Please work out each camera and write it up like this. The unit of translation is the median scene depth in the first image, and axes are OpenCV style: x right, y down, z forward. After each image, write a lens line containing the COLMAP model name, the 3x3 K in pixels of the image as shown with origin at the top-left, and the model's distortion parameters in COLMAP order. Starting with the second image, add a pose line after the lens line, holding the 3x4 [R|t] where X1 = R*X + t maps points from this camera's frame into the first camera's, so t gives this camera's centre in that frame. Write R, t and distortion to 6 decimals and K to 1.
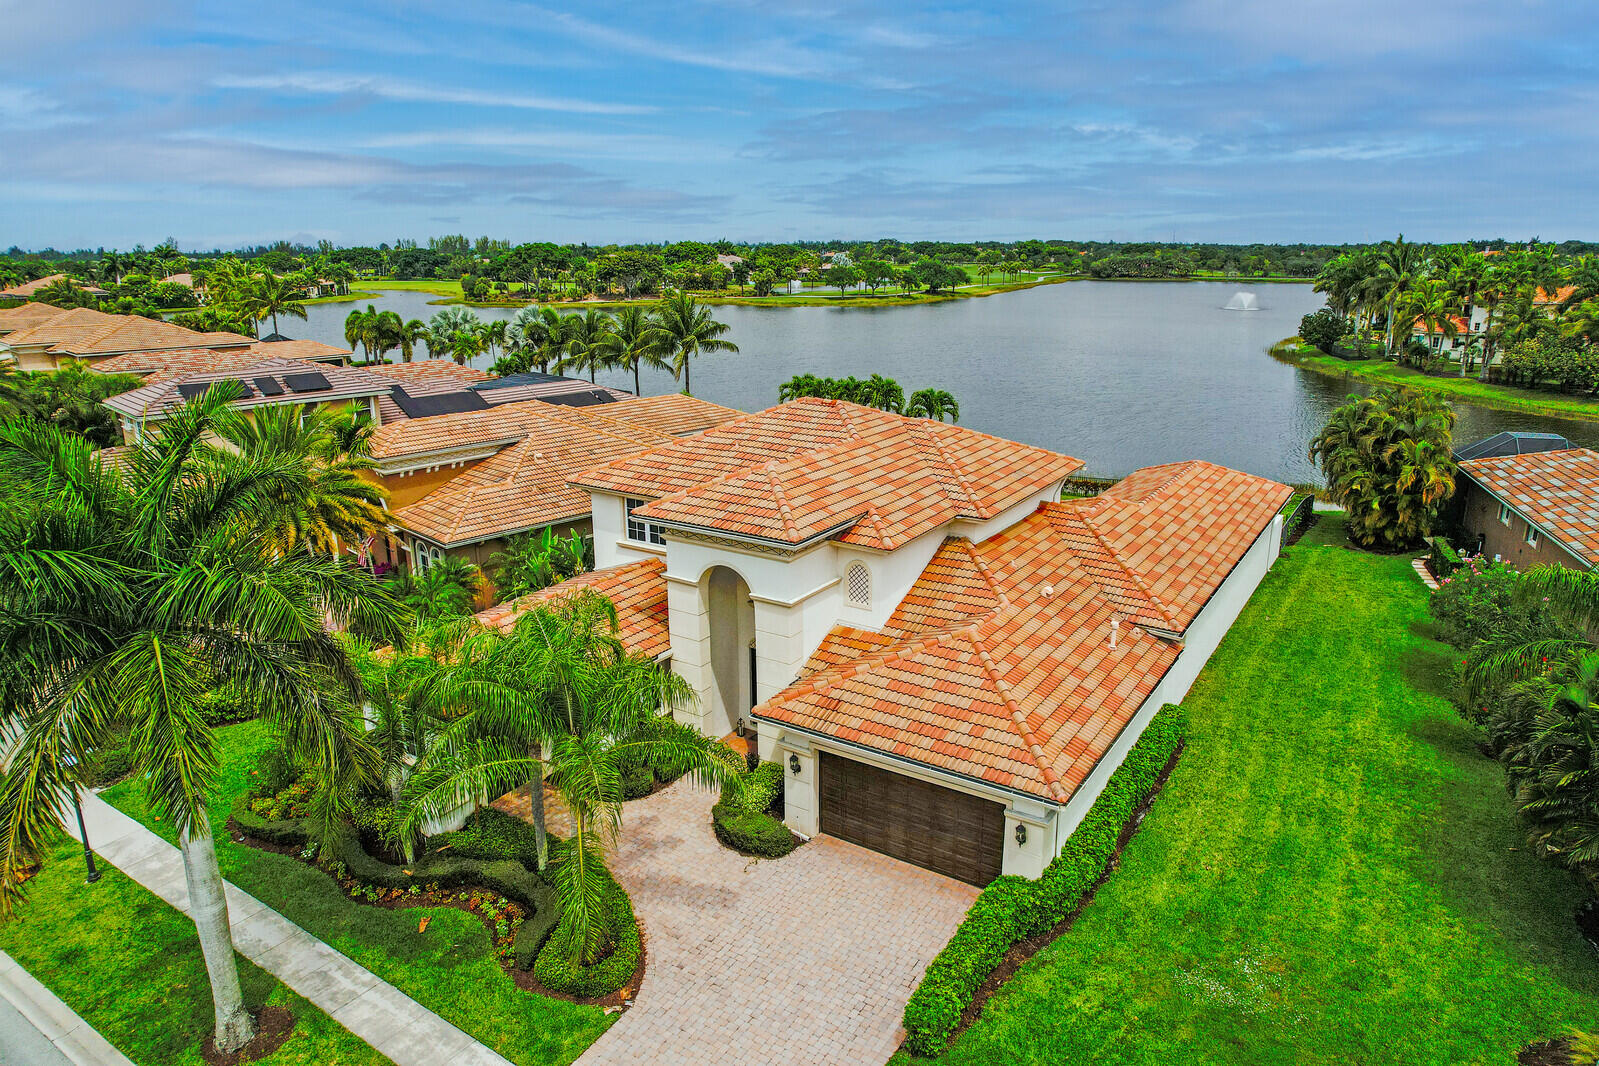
lens RADIAL K [[1017.7, 0, 799.5], [0, 1017.7, 533.0], [0, 0, 1]] dist [-0.074650, 0.056699]
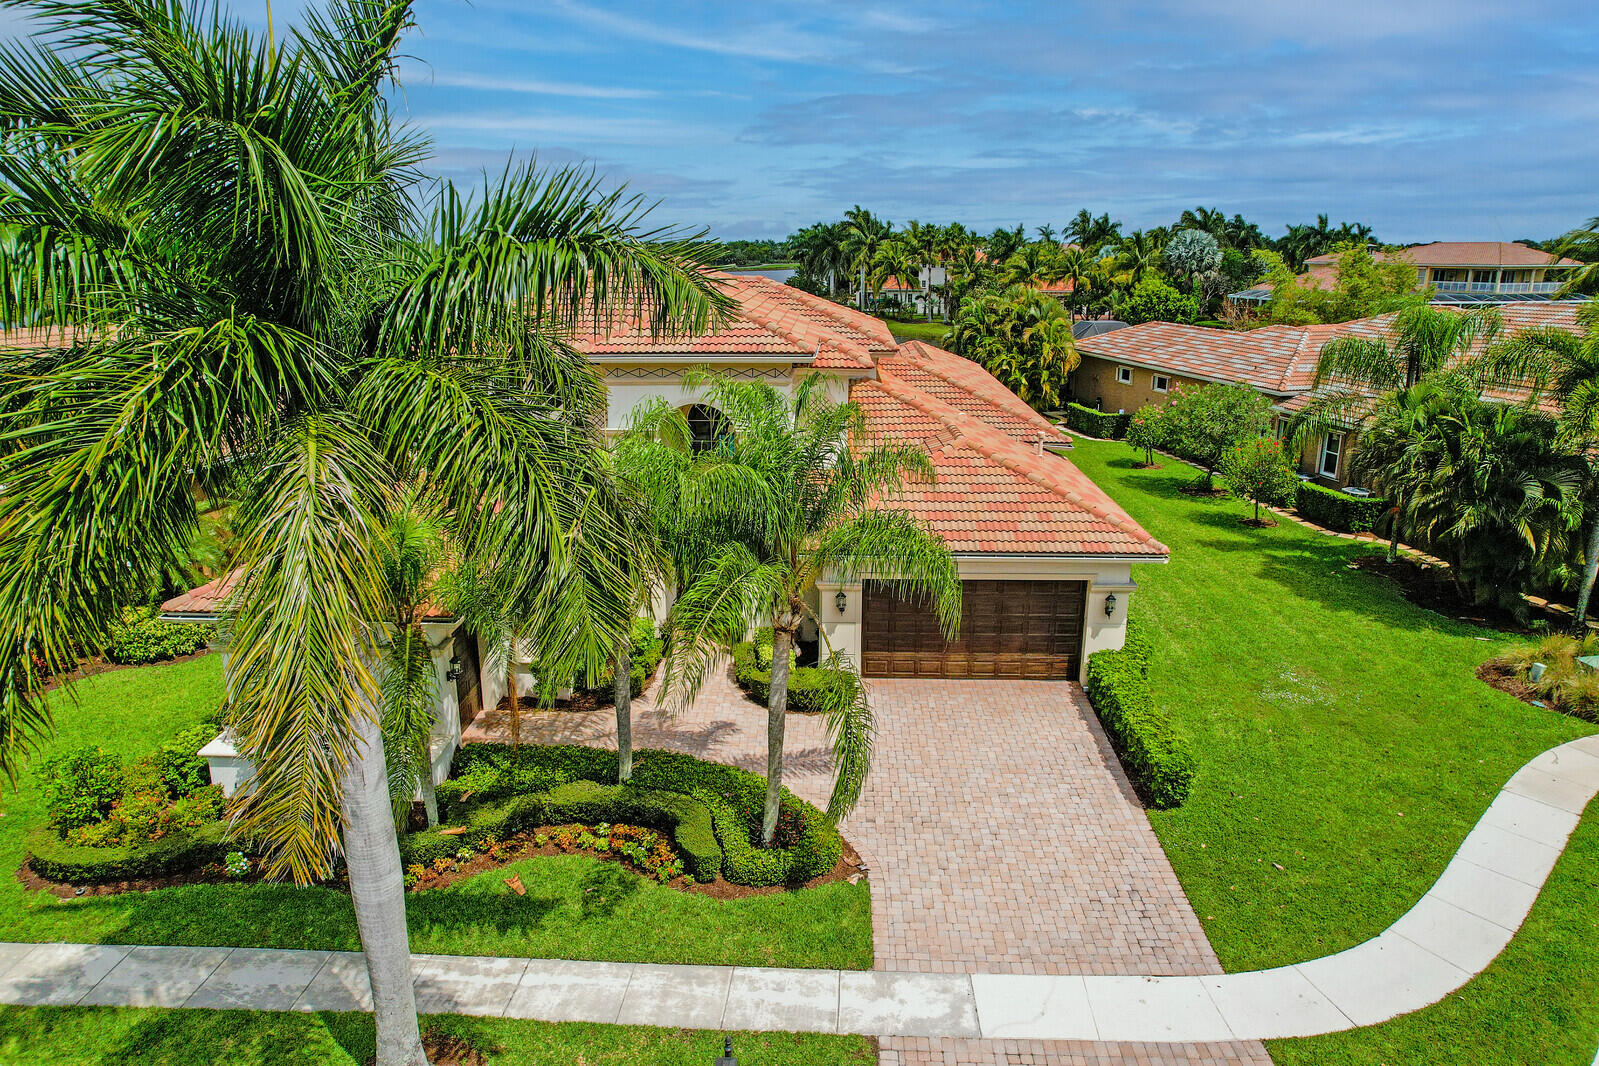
lens RADIAL K [[1013.0, 0, 799.5], [0, 1013.0, 533.0], [0, 0, 1]] dist [-0.069990, 0.060920]
pose [[0.852972, -0.134602, 0.504302, -0.421083], [0.136165, 0.990104, 0.033958, 0.117292], [-0.503882, 0.039703, 0.862860, 0.219220]]
